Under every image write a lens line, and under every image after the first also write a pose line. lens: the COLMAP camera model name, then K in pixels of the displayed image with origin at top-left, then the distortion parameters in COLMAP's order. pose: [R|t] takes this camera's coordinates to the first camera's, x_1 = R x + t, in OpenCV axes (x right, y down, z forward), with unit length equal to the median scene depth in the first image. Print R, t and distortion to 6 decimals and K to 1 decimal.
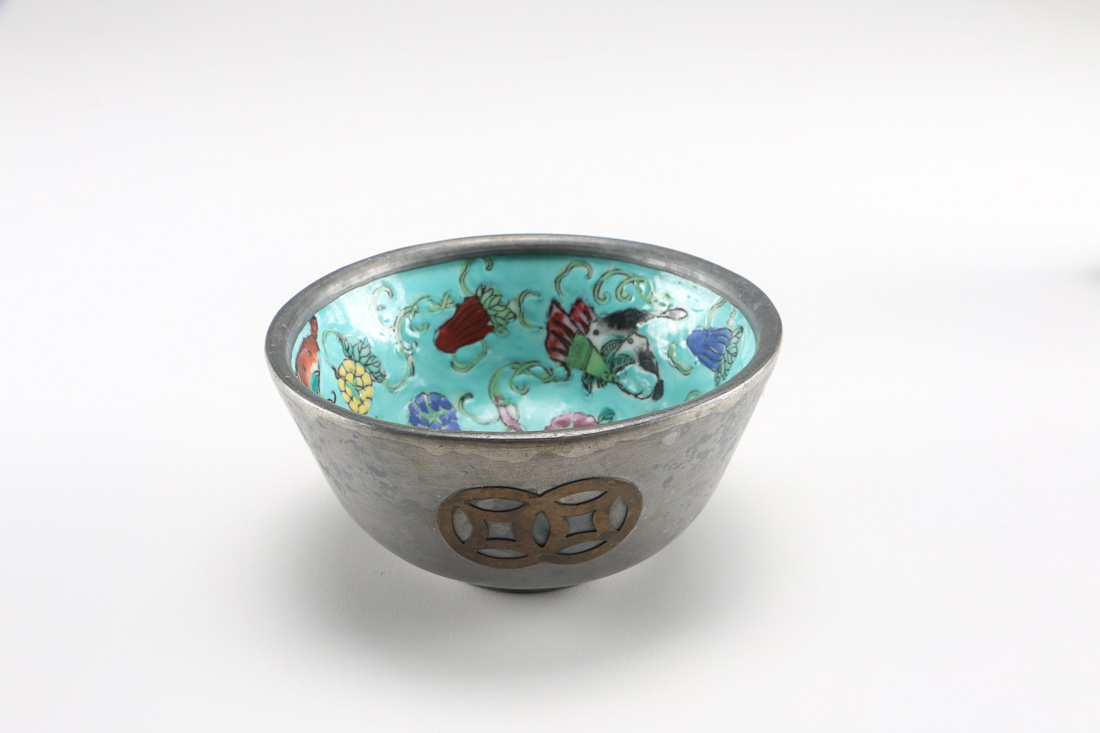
lens RADIAL K [[1432.7, 0, 550.3], [0, 1432.7, 366.2], [0, 0, 1]] dist [-0.146190, 0.000000]
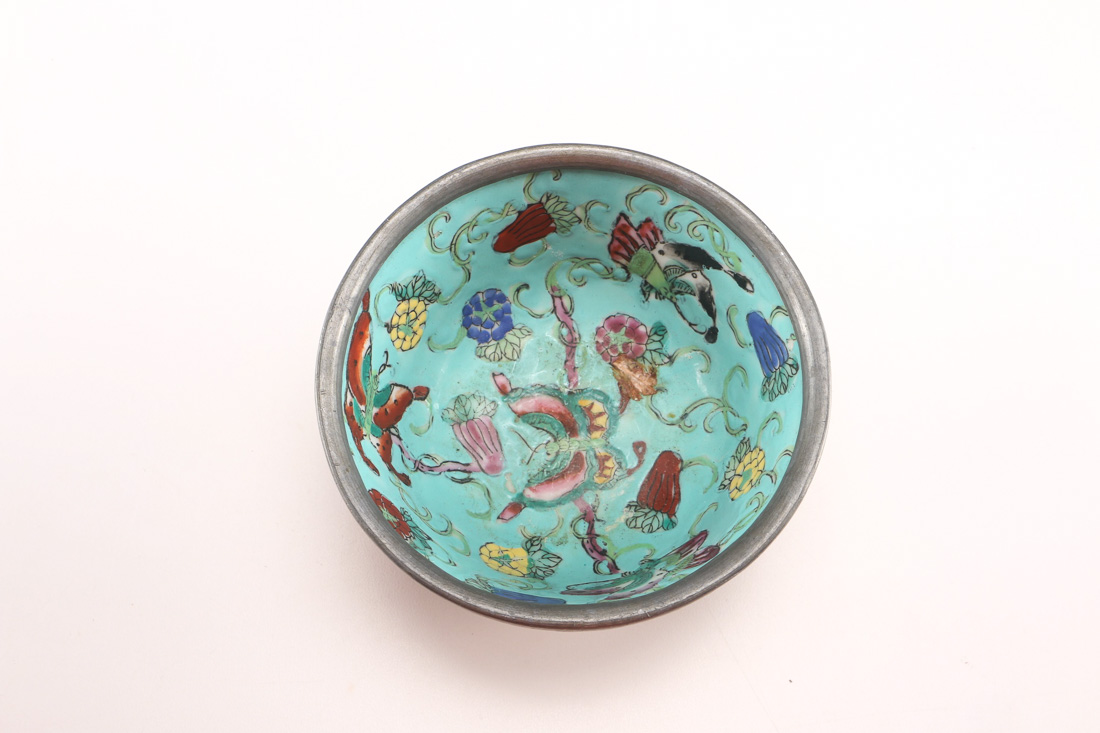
lens RADIAL K [[1432.7, 0, 549.4], [0, 1432.7, 366.5], [0, 0, 1]] dist [-0.146190, 0.000000]
pose [[0.991857, 0.126888, -0.010912, -0.022214], [-0.076088, 0.659110, 0.748188, -0.681605], [0.102128, -0.741265, 0.663397, 0.303262]]
